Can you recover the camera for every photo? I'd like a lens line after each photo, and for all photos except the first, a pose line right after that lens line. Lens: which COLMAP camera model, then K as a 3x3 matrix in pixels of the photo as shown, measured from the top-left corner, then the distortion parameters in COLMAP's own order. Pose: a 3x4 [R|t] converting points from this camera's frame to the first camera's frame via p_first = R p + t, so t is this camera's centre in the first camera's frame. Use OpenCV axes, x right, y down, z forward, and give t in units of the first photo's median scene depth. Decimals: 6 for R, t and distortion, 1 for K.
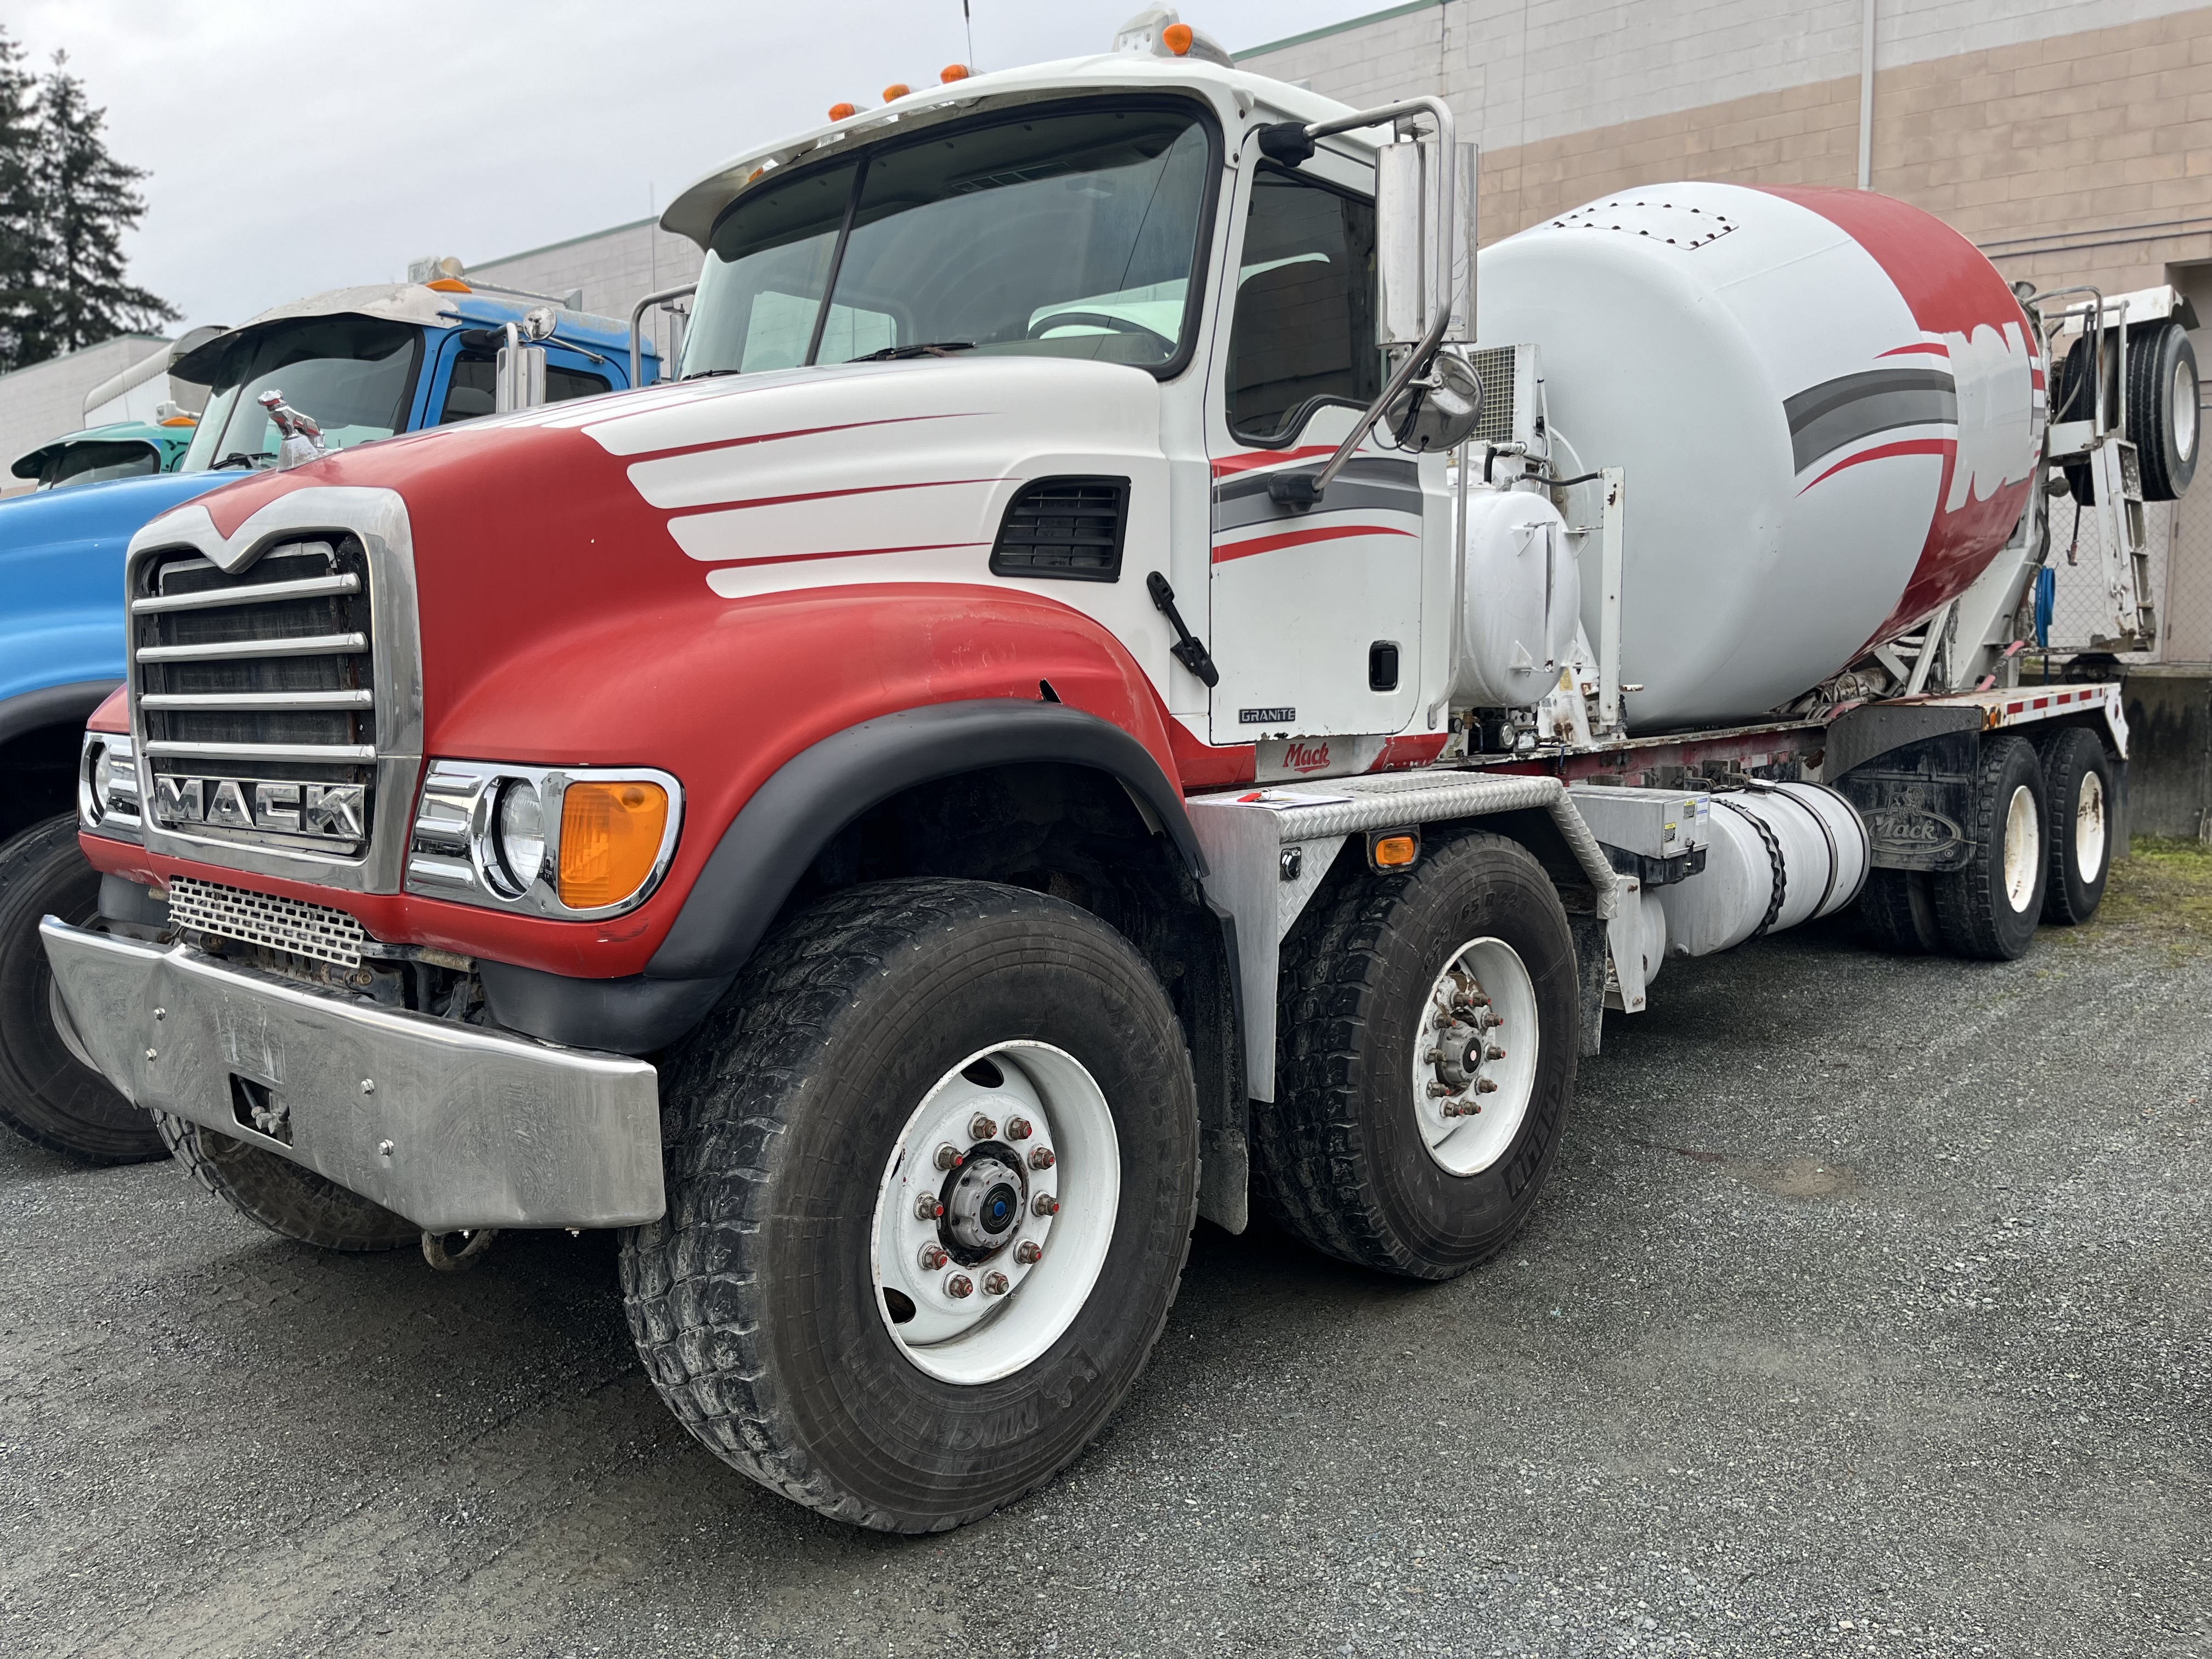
lens RADIAL K [[1687.7, 0, 1146.9], [0, 1687.7, 800.7], [0, 0, 1]] dist [0.047827, -0.077233]
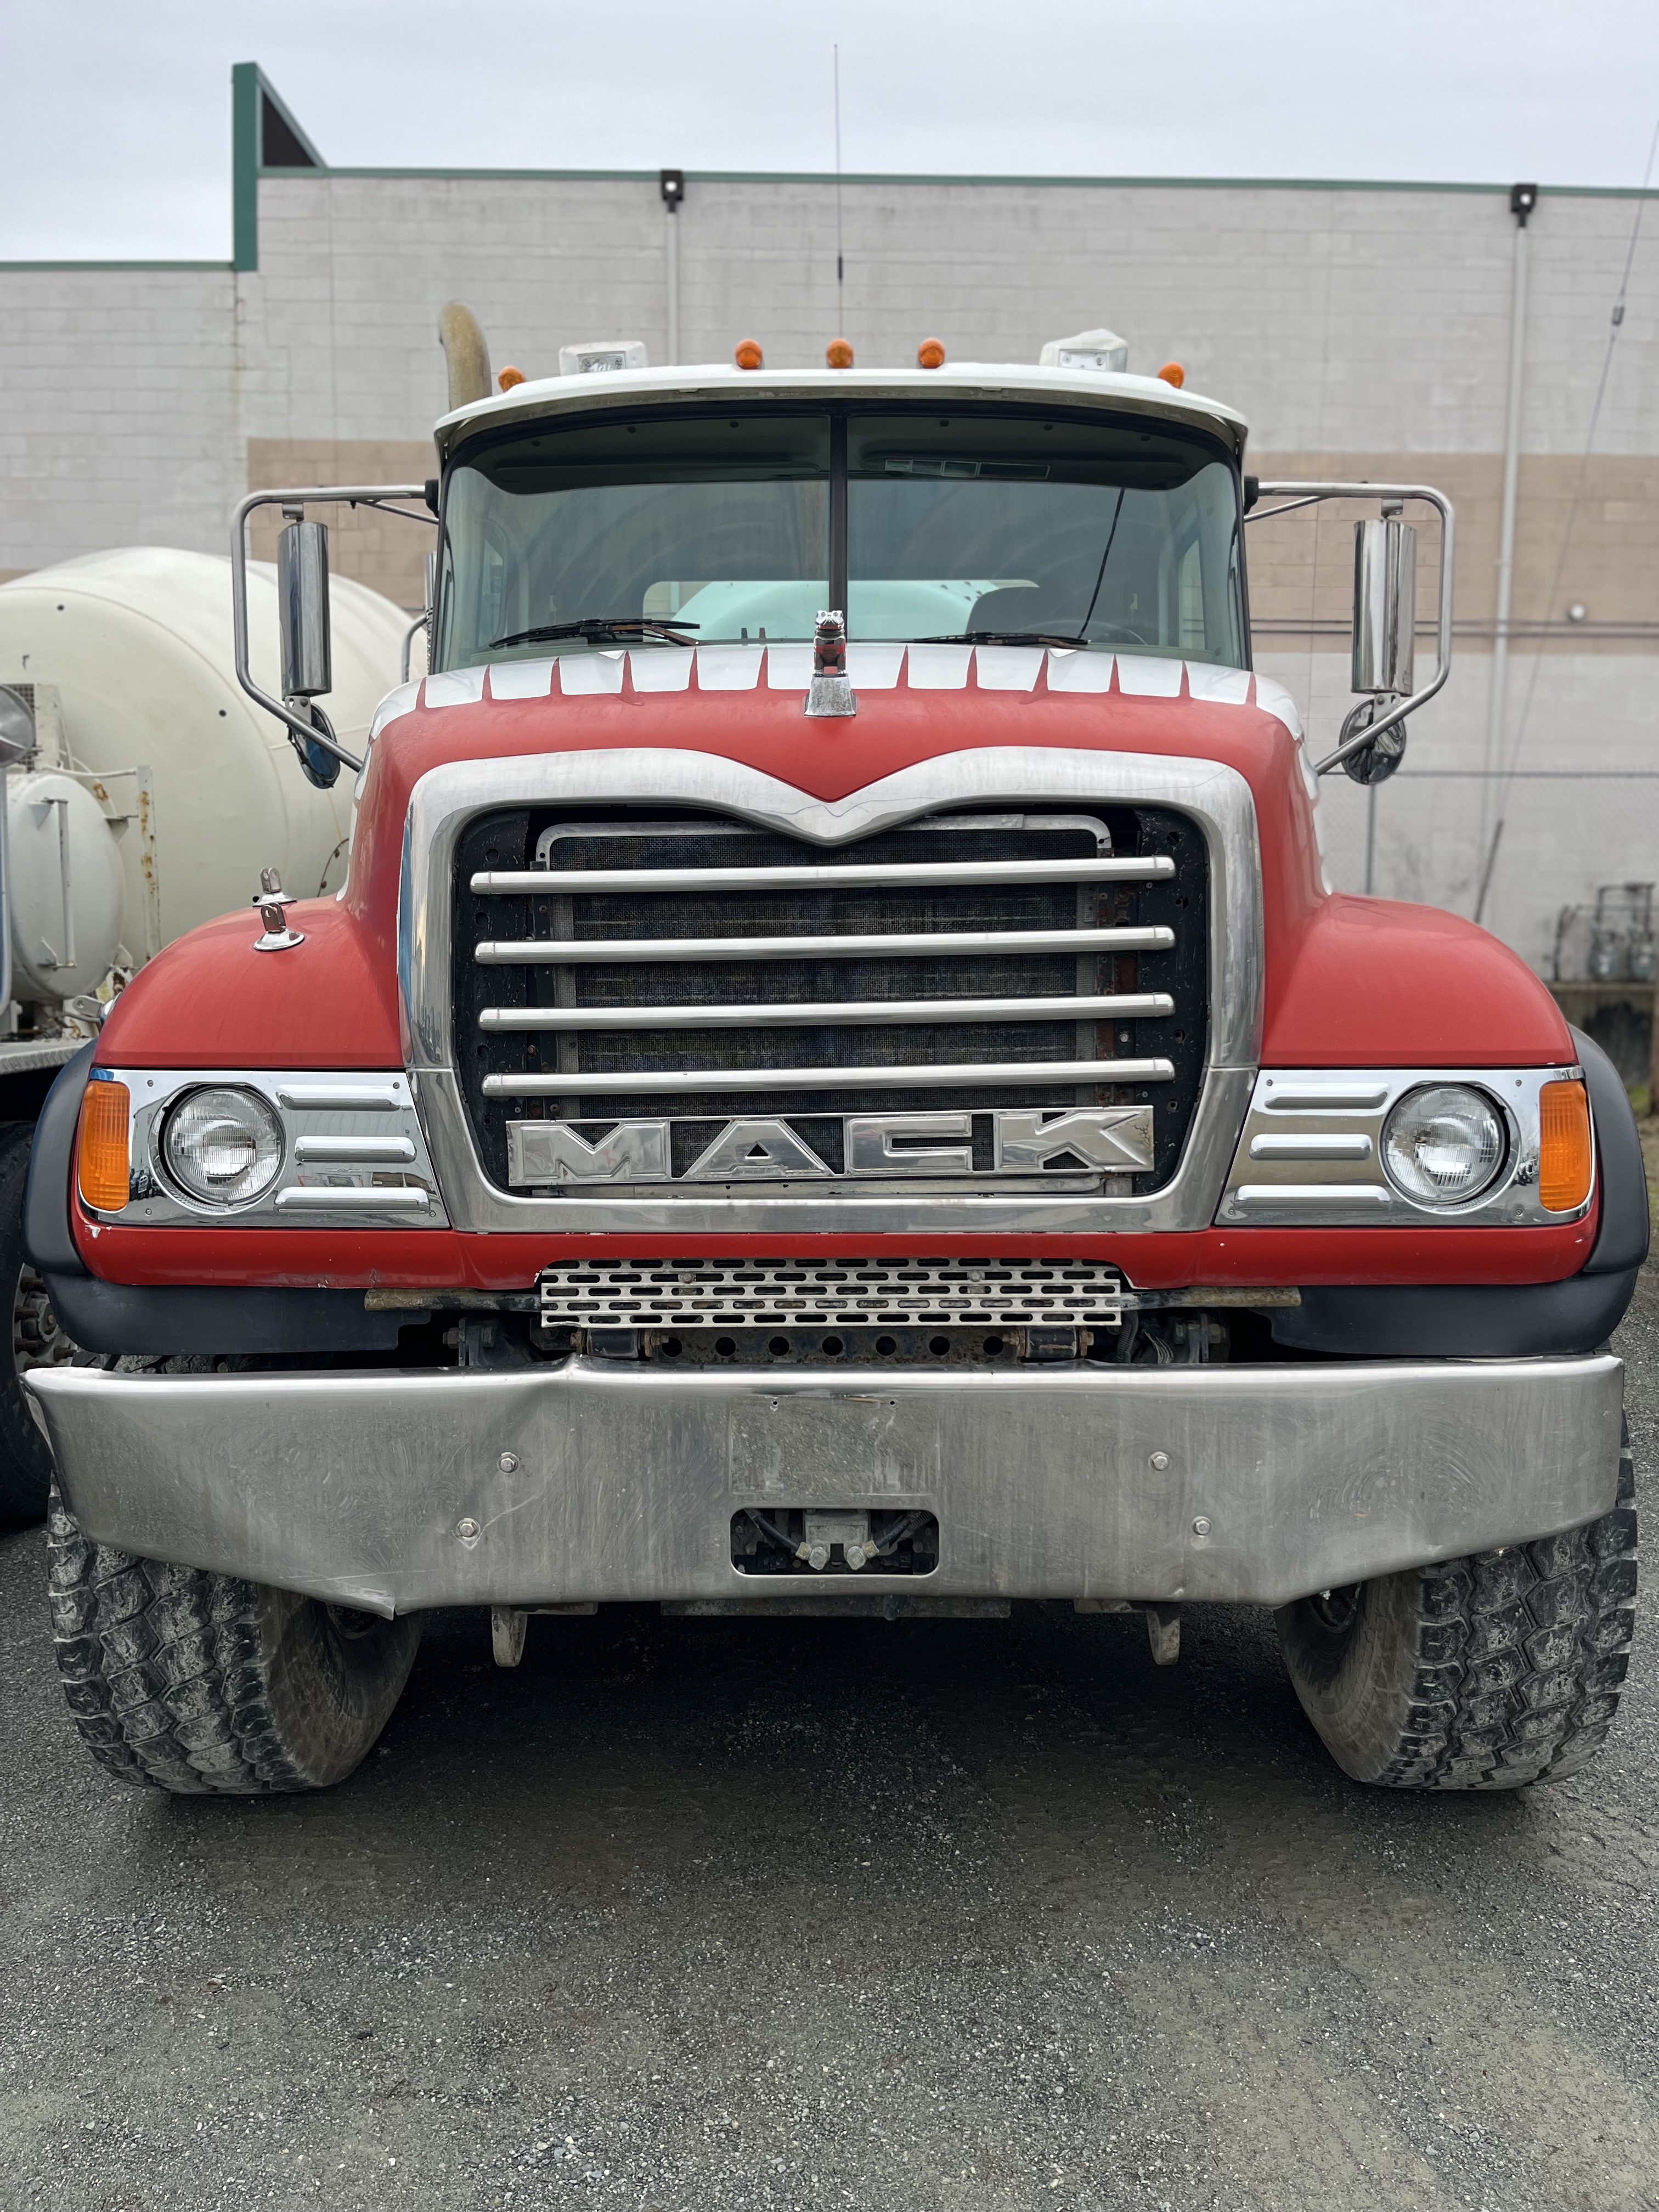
lens RADIAL K [[1687.7, 0, 853.0], [0, 1687.7, 1053.6], [0, 0, 1]] dist [0.047827, -0.077233]
pose [[0.755104, -0.030910, 0.654876, -1.004294], [0.050881, 0.998638, -0.011533, -0.030015], [-0.653628, 0.042030, 0.755648, 0.401390]]
